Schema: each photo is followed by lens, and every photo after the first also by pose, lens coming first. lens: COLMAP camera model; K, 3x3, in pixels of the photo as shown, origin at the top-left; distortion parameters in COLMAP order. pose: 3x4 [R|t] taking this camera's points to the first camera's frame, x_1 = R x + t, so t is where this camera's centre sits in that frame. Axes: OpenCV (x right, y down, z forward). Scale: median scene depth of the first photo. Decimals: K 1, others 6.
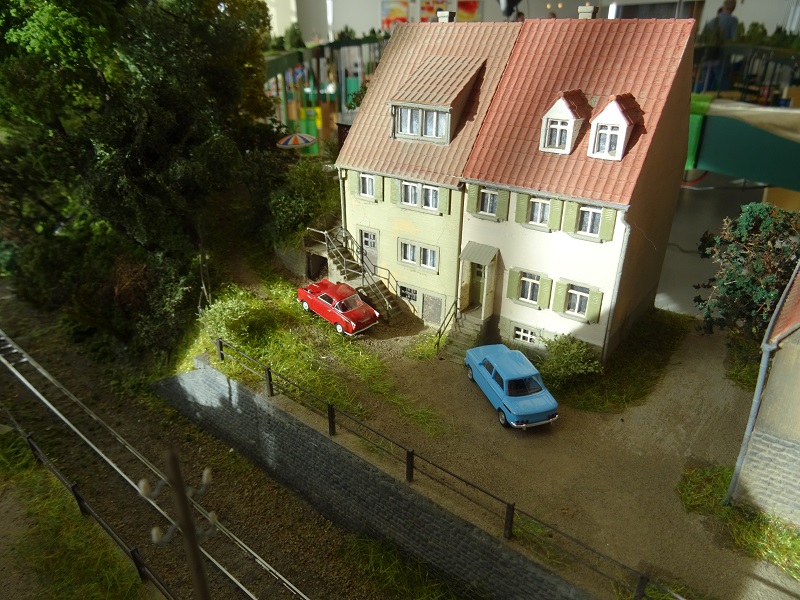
lens RADIAL K [[568.5, 0, 400.2], [0, 568.5, 299.6], [0, 0, 1]] dist [-0.003246, 0.000989]
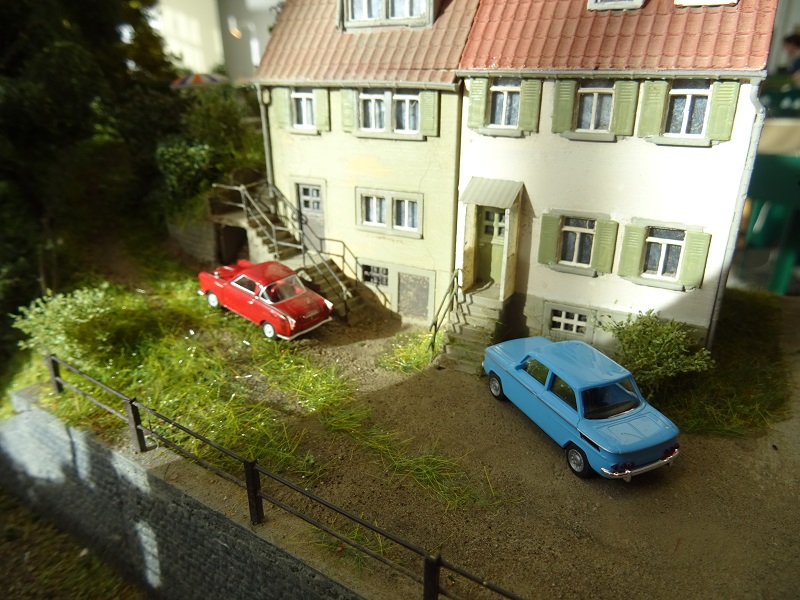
lens RADIAL K [[568.5, 0, 399.8], [0, 568.5, 300.7], [0, 0, 1]] dist [-0.003246, 0.000989]
pose [[0.993165, -0.049526, 0.105694, -0.031847], [0.055950, 0.996706, -0.058711, 0.066670], [-0.102439, 0.064224, 0.992664, 0.400217]]
